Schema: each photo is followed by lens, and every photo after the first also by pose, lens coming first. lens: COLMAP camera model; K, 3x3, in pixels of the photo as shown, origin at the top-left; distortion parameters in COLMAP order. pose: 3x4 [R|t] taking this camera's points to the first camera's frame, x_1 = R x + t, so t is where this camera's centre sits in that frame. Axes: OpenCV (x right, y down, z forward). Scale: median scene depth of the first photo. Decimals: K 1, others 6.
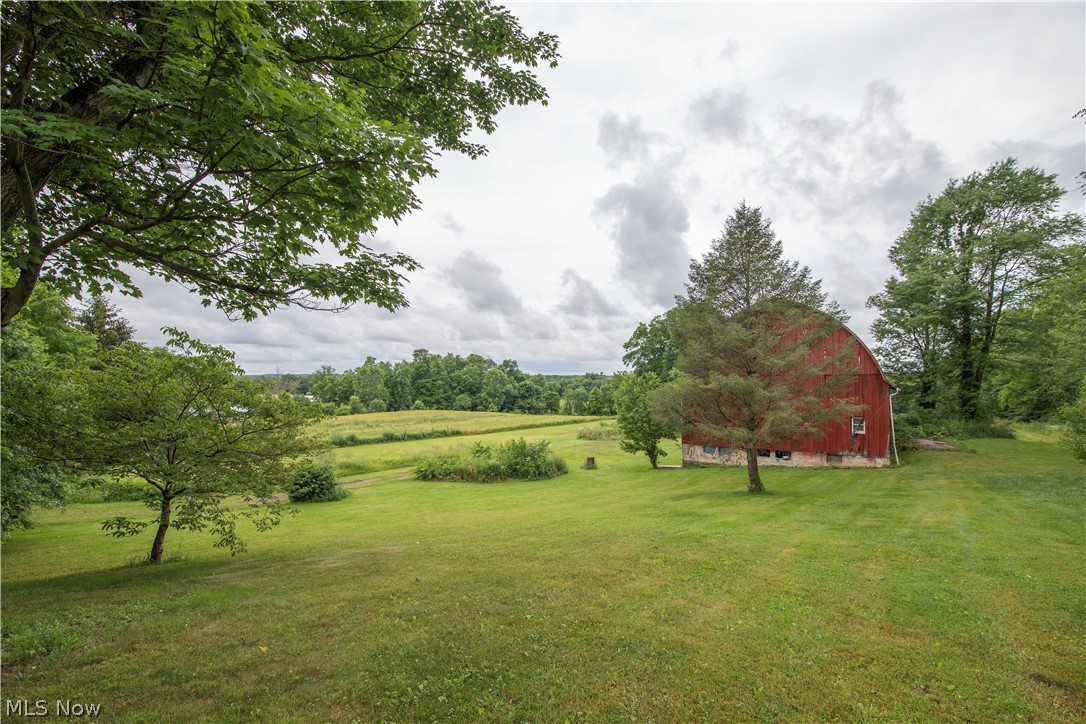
lens RADIAL K [[472.5, 0, 543.0], [0, 472.5, 362.0], [0, 0, 1]] dist [-0.000953, -0.000378]
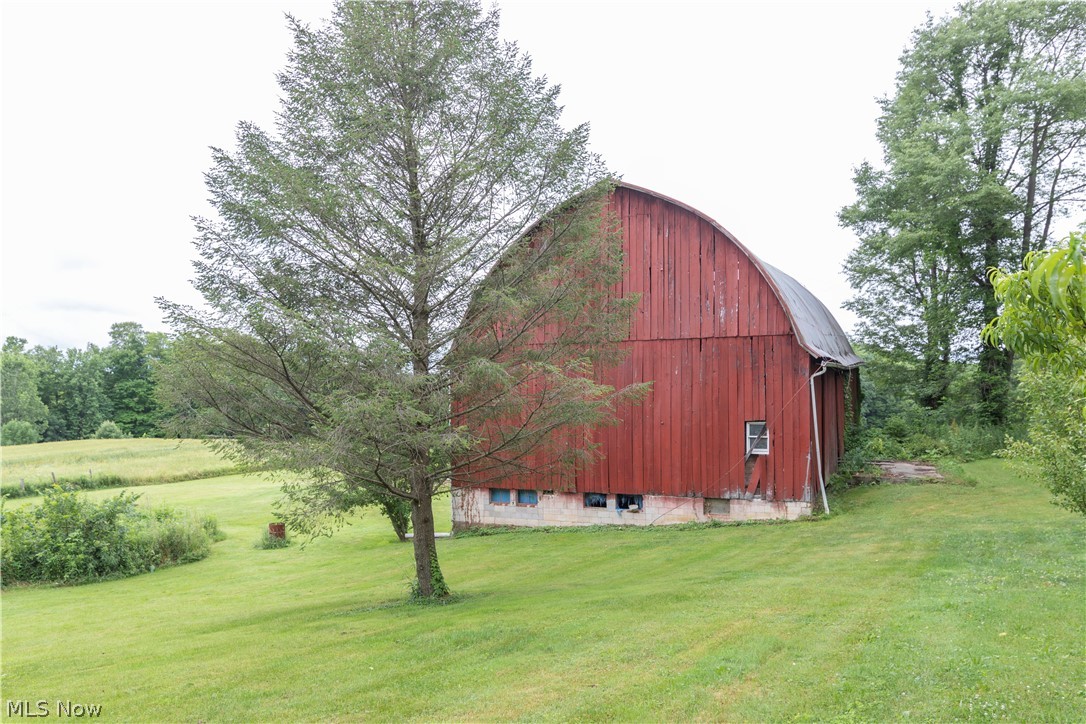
lens RADIAL K [[830.5, 0, 543.0], [0, 830.5, 362.0], [0, 0, 1]] dist [0.020876, 0.002820]
pose [[0.984547, -0.010129, 0.174825, 0.243292], [0.007279, 0.999830, 0.016938, 0.031182], [-0.174967, -0.015404, 0.984454, 0.147370]]
